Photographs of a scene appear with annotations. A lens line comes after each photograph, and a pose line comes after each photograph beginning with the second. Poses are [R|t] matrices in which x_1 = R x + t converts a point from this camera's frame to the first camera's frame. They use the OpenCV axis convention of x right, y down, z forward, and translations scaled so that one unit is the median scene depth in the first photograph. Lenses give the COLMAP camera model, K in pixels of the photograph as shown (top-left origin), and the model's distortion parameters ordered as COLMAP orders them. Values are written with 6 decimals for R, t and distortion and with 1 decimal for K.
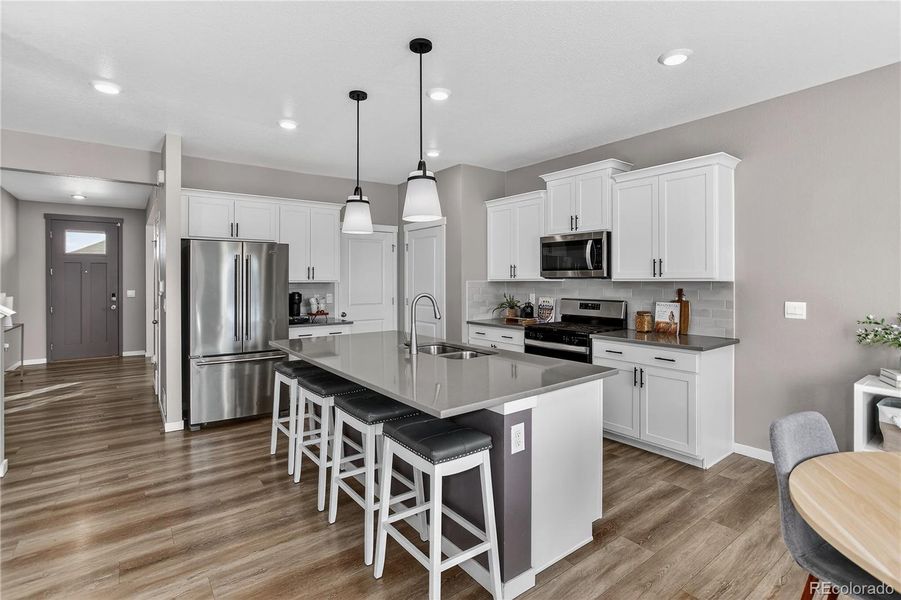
lens RADIAL K [[434.6, 0, 444.1], [0, 434.6, 282.7], [0, 0, 1]] dist [-0.001506, 0.000244]
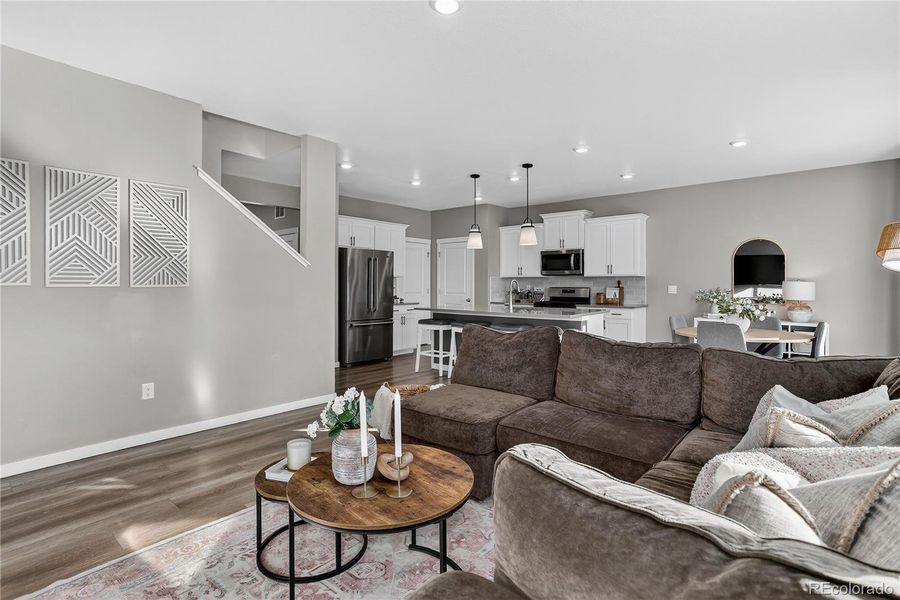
lens RADIAL K [[434.1, 0, 443.6], [0, 434.1, 282.7], [0, 0, 1]] dist [-0.001506, 0.000244]
pose [[0.975762, 0.008027, 0.218688, -0.575184], [-0.005123, 0.999891, -0.013845, 0.049571], [-0.218775, 0.012390, 0.975697, -0.637535]]
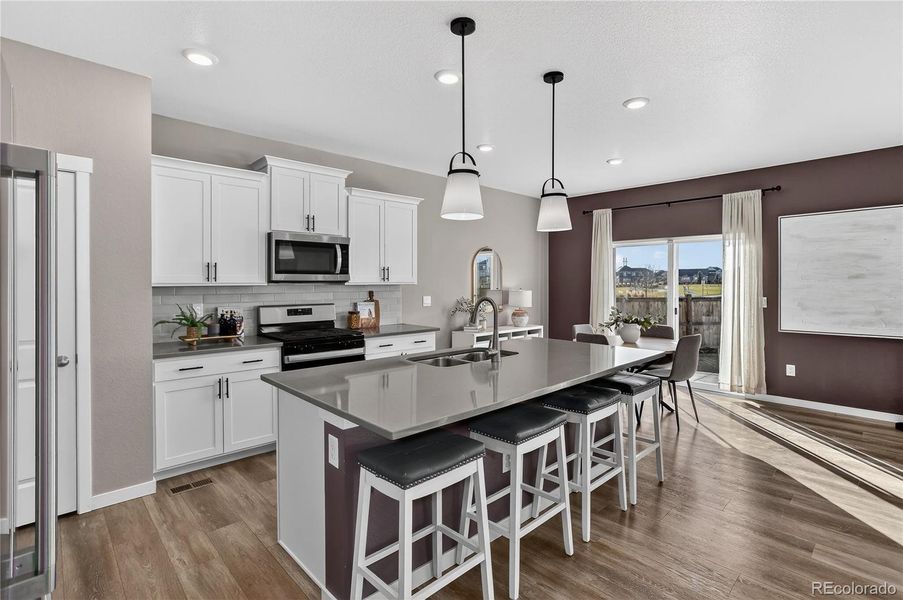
lens RADIAL K [[435.6, 0, 445.1], [0, 435.6, 282.6], [0, 0, 1]] dist [-0.001506, 0.000244]
pose [[-0.095155, 0.006236, 0.995443, -0.689656], [0.012506, 0.999909, -0.005069, -0.000527], [-0.995384, 0.011966, -0.095225, 0.828969]]
